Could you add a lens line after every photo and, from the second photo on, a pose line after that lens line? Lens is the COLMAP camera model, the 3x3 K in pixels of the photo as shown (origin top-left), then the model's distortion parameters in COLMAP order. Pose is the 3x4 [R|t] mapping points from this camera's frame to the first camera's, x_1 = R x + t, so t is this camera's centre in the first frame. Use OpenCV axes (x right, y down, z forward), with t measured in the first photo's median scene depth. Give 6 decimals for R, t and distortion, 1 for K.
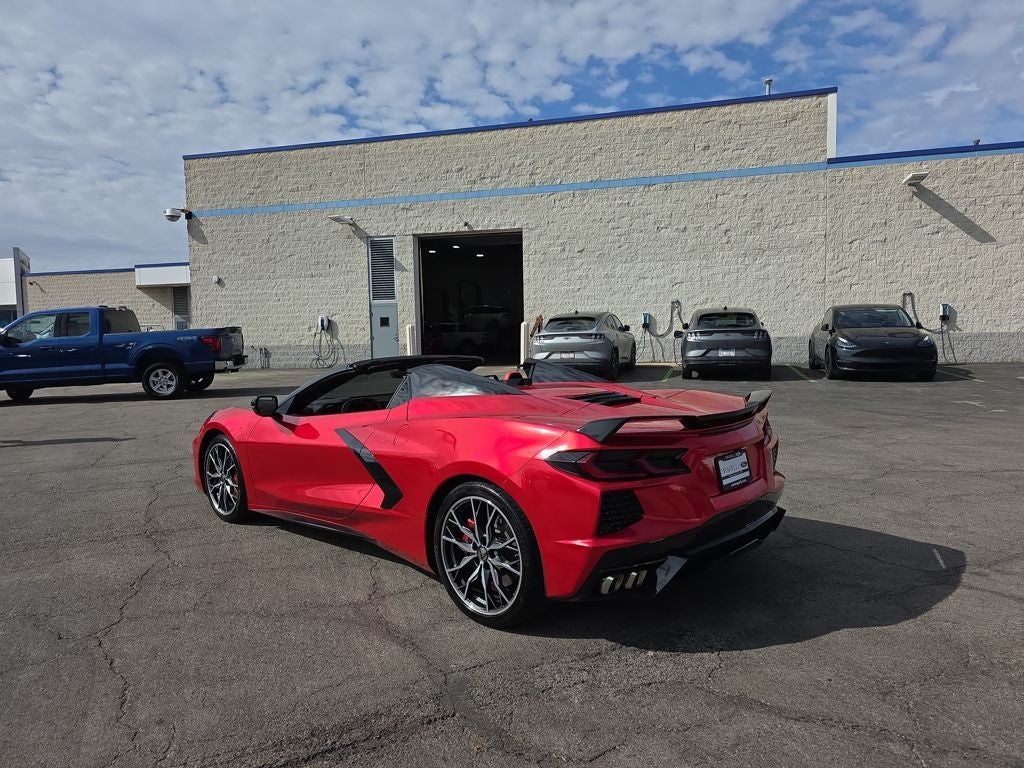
lens RADIAL K [[712.2, 0, 512.0], [0, 712.2, 384.0], [0, 0, 1]] dist [0.082784, -0.074349]
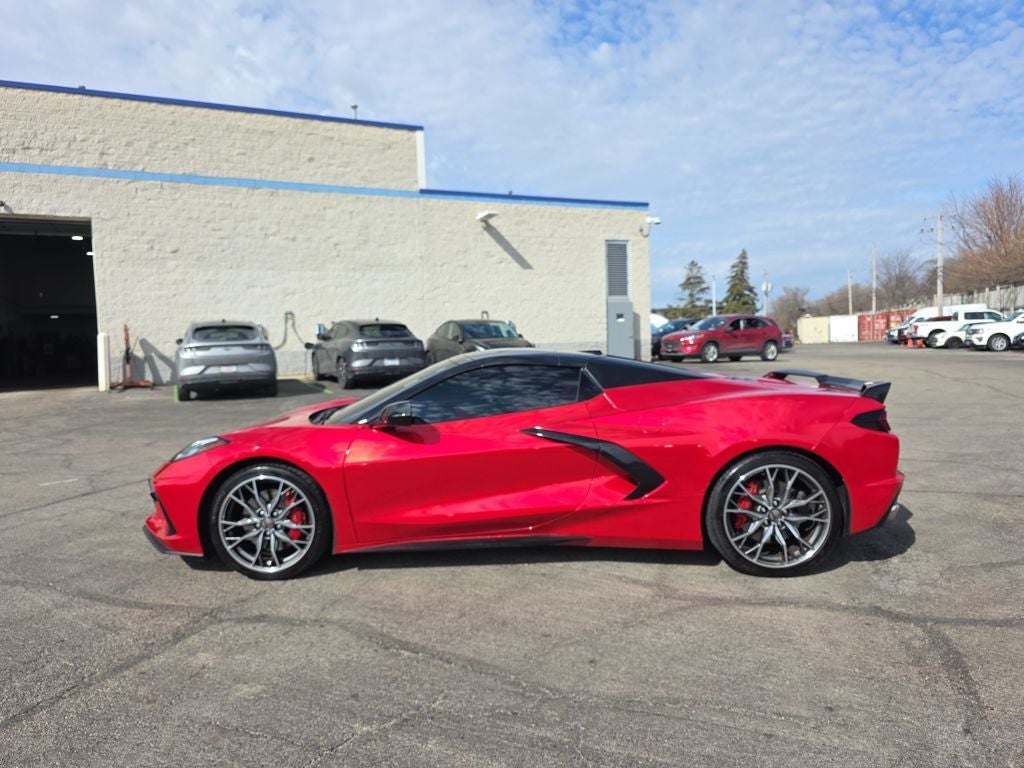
lens RADIAL K [[725.2, 0, 514.4], [0, 725.2, 380.5], [0, 0, 1]] dist [0.035499, -0.047378]
pose [[0.739154, -0.038560, 0.672431, -0.187694], [0.061007, 0.998089, -0.009826, 0.003048], [-0.670767, 0.048286, 0.740094, 0.074621]]
